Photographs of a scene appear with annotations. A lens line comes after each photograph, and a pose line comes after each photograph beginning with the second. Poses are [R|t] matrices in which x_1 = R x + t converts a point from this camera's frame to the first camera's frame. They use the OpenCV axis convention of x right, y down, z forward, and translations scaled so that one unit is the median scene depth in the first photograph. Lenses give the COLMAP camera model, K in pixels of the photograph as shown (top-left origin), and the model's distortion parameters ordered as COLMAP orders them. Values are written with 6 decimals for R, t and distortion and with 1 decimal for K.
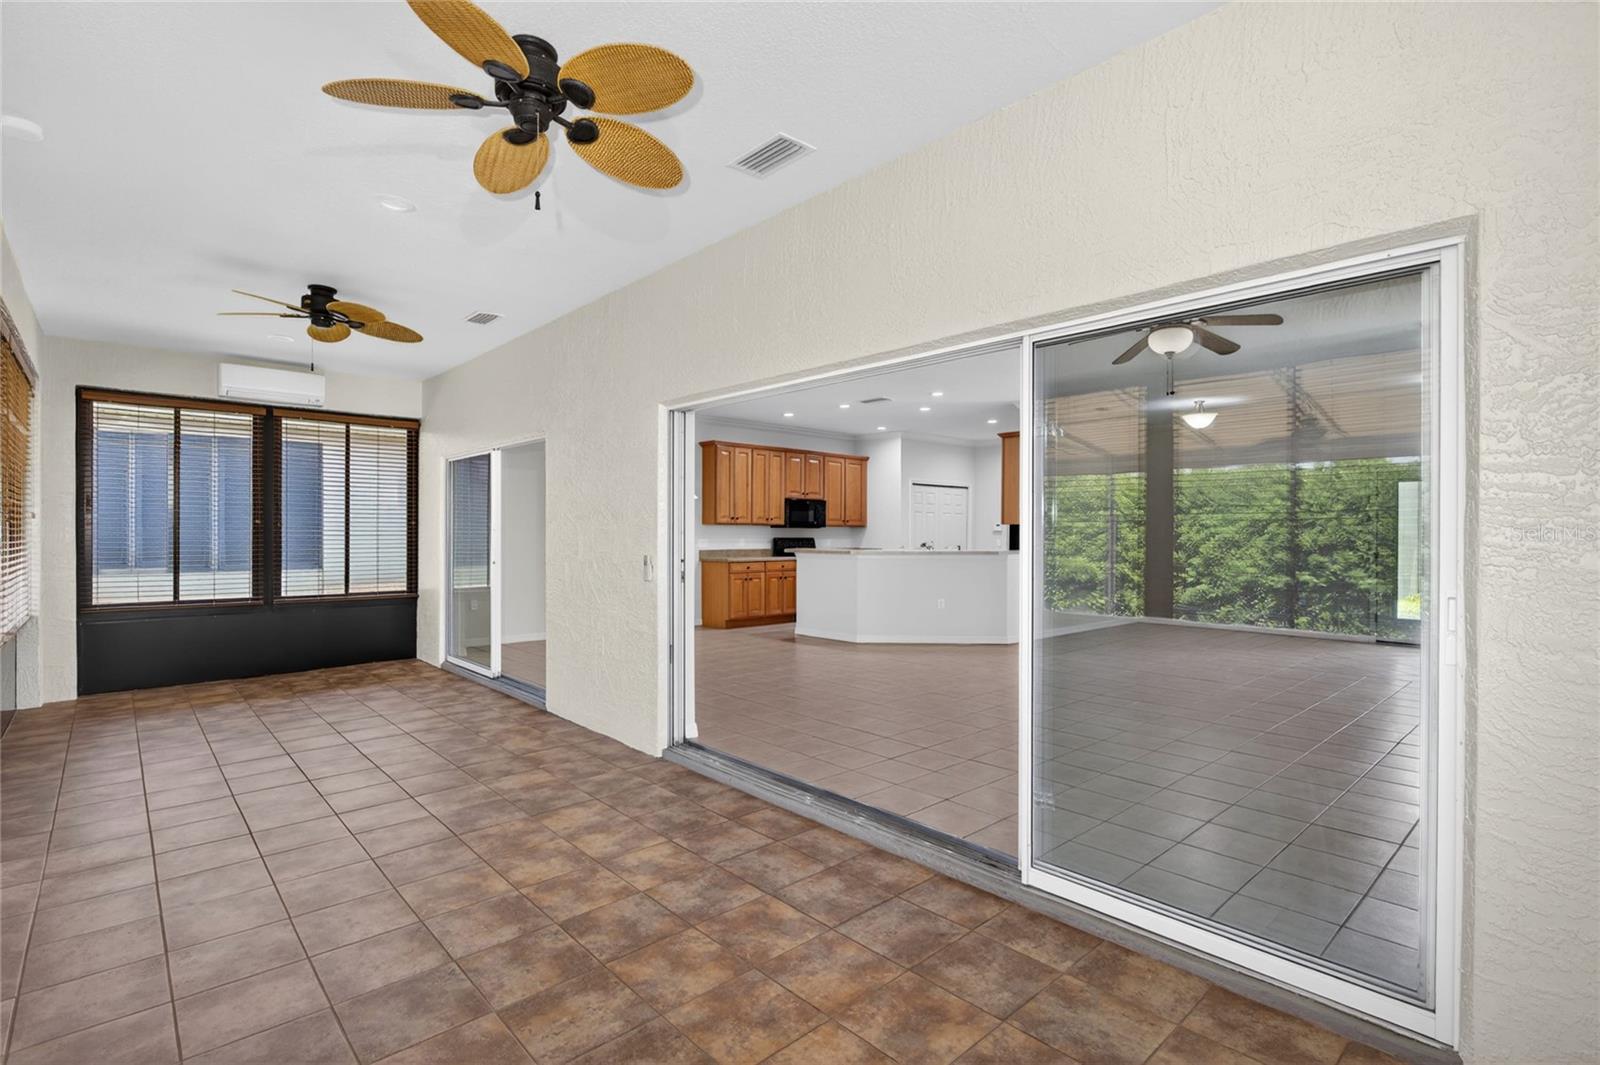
lens RADIAL K [[702.3, 0, 805.2], [0, 702.3, 527.9], [0, 0, 1]] dist [-0.000511, -0.000999]
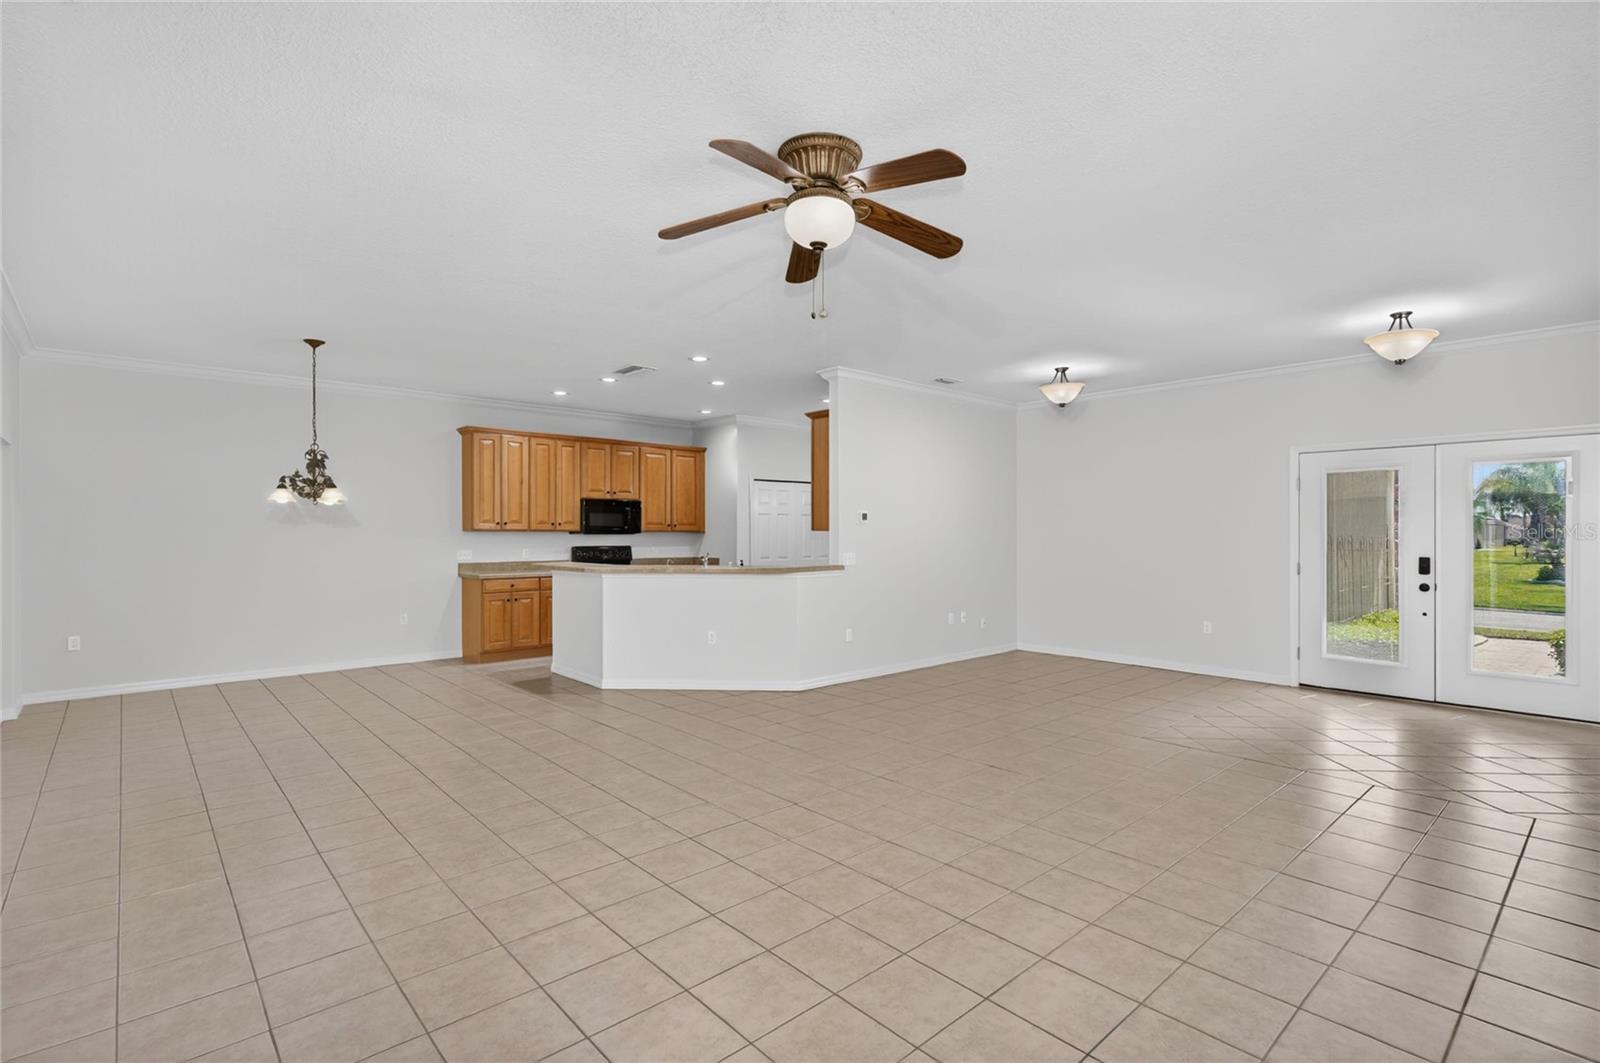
lens RADIAL K [[702.8, 0, 796.4], [0, 702.8, 523.1], [0, 0, 1]] dist [0.000486, -0.000228]
pose [[0.999882, -0.003178, -0.015007, 0.232683], [0.003079, 0.999974, -0.006594, -0.007141], [0.015027, 0.006547, 0.999866, 0.192168]]
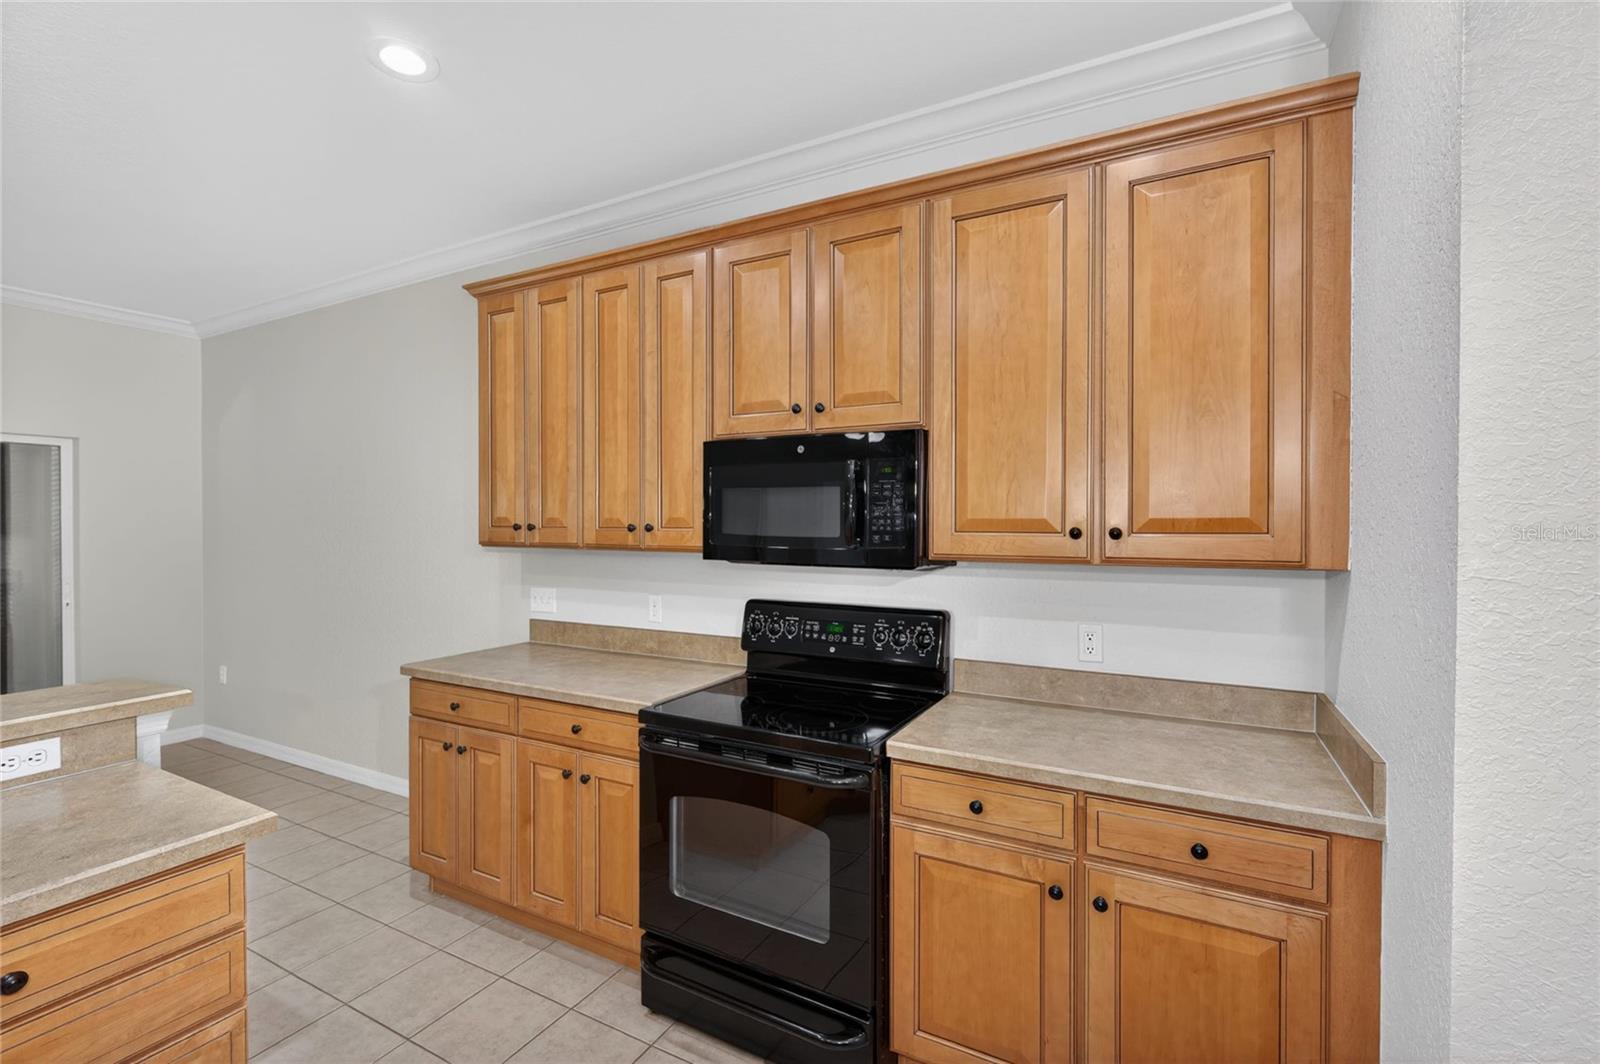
lens RADIAL K [[702.8, 0, 796.4], [0, 702.8, 523.6], [0, 0, 1]] dist [0.000486, -0.000228]
pose [[0.360281, 0.002813, -0.932840, 0.204699], [0.003804, 0.999983, 0.004485, -0.014518], [0.932836, -0.005164, 0.360264, 0.938875]]
